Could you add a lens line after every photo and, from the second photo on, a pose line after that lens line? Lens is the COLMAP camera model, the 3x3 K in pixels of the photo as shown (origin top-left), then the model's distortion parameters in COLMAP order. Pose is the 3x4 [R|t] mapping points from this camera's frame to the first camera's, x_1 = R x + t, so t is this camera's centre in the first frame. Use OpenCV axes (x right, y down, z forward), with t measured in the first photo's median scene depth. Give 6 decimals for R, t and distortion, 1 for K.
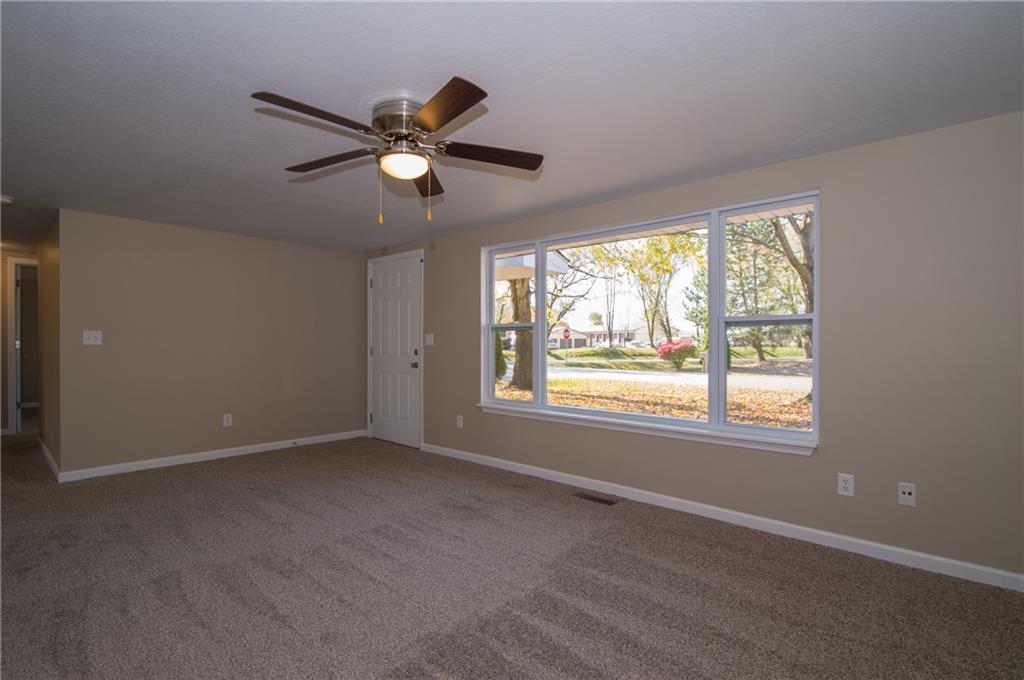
lens RADIAL K [[475.2, 0, 512.8], [0, 475.2, 343.1], [0, 0, 1]] dist [-0.001062, -0.000337]
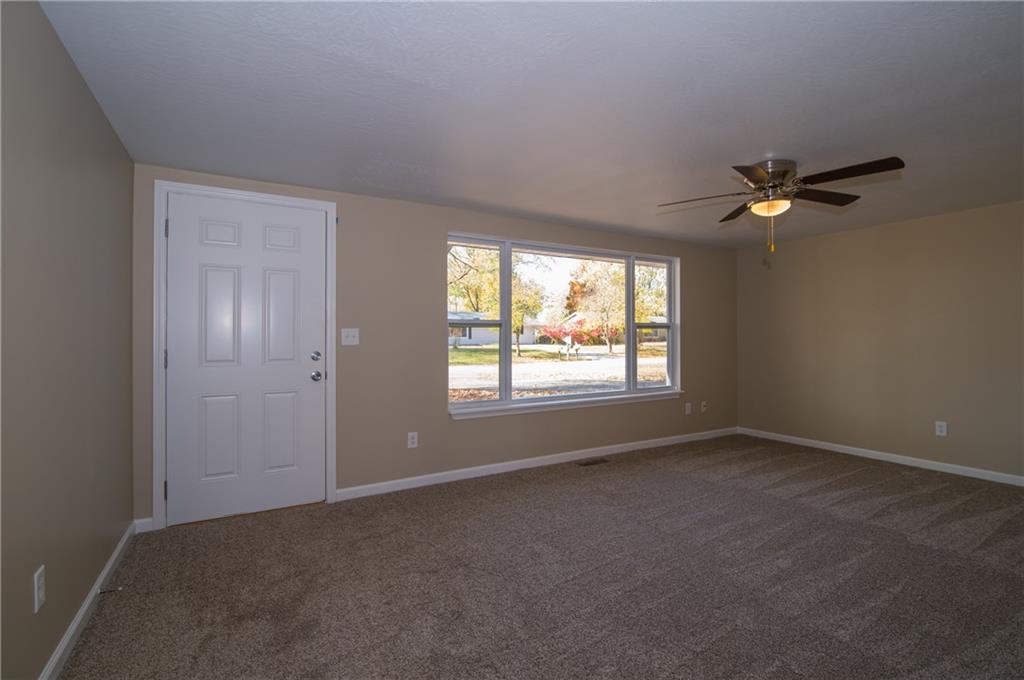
lens RADIAL K [[482.9, 0, 512.5], [0, 482.9, 333.1], [0, 0, 1]] dist [0.000050, -0.000061]
pose [[0.324624, 0.005444, 0.945827, -0.926922], [0.007831, 0.999934, -0.008443, -0.006021], [-0.945811, 0.010148, 0.324560, 0.655469]]
